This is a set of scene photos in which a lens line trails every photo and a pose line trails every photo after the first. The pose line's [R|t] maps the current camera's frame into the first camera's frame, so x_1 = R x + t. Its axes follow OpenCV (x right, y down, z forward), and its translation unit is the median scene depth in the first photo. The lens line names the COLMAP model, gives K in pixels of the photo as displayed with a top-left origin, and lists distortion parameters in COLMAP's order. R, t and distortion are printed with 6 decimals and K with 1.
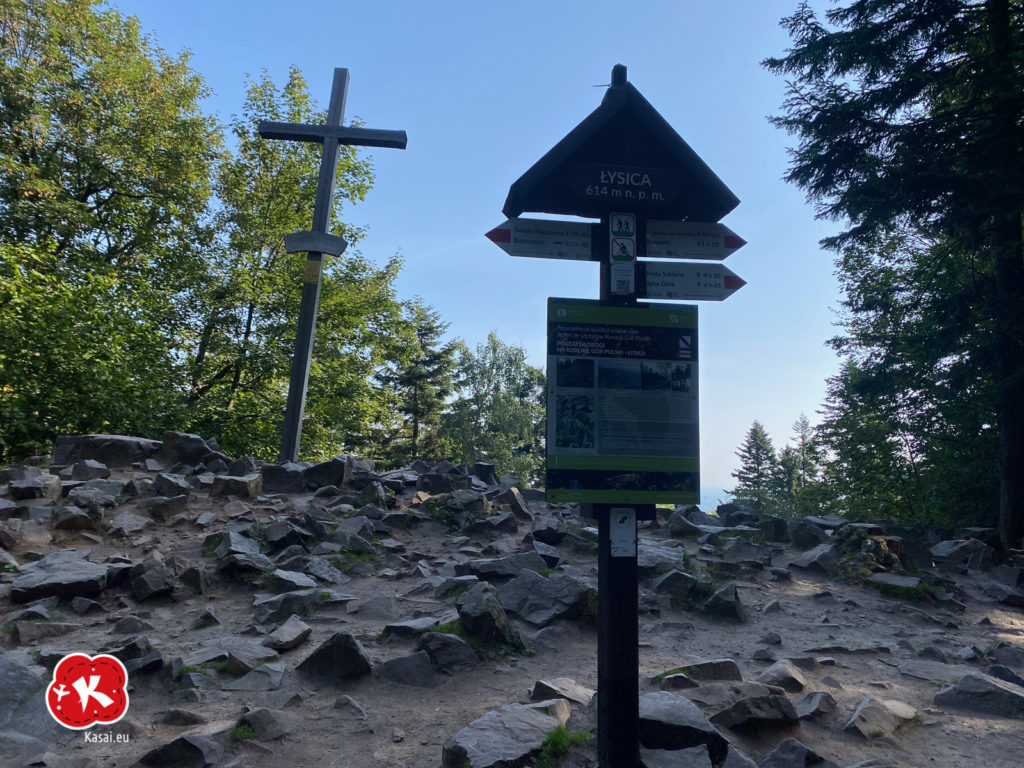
lens RADIAL K [[770.3, 0, 520.4], [0, 770.3, 373.6], [0, 0, 1]] dist [0.034546, -0.034507]
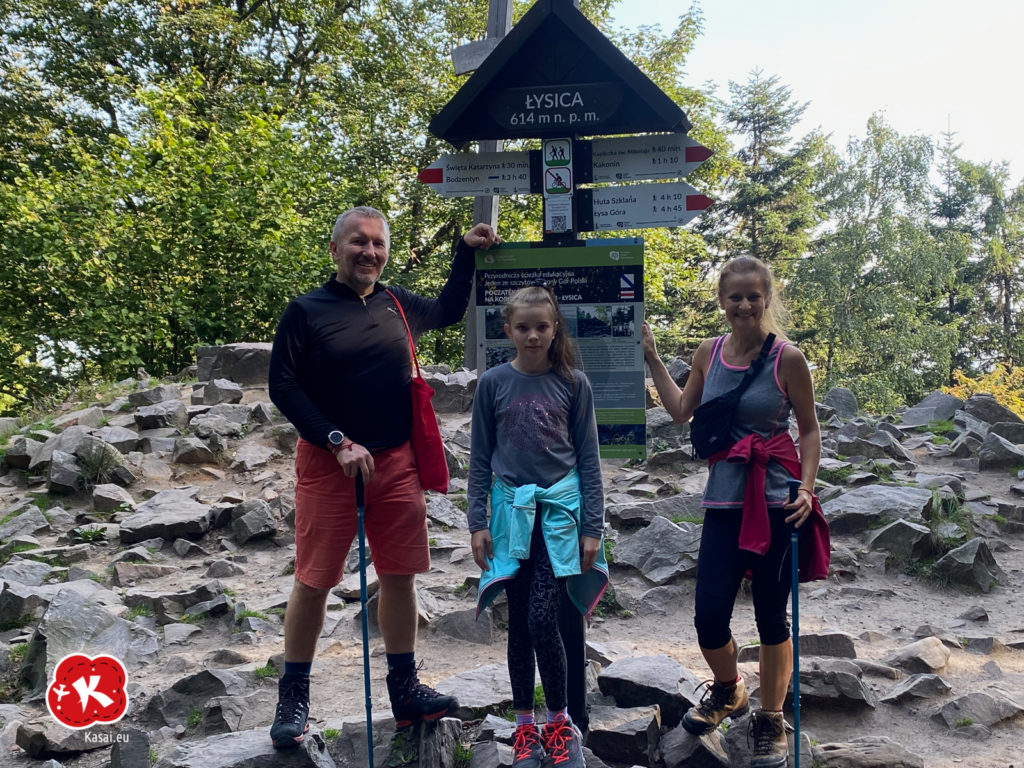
lens RADIAL K [[1272.2, 0, 515.6], [0, 1272.2, 385.2], [0, 0, 1]] dist [0.087982, 0.000000]
pose [[0.933397, -0.022719, -0.358125, 0.325001], [0.079022, 0.986508, 0.143376, -0.075588], [0.350036, -0.162126, 0.922600, -0.227431]]
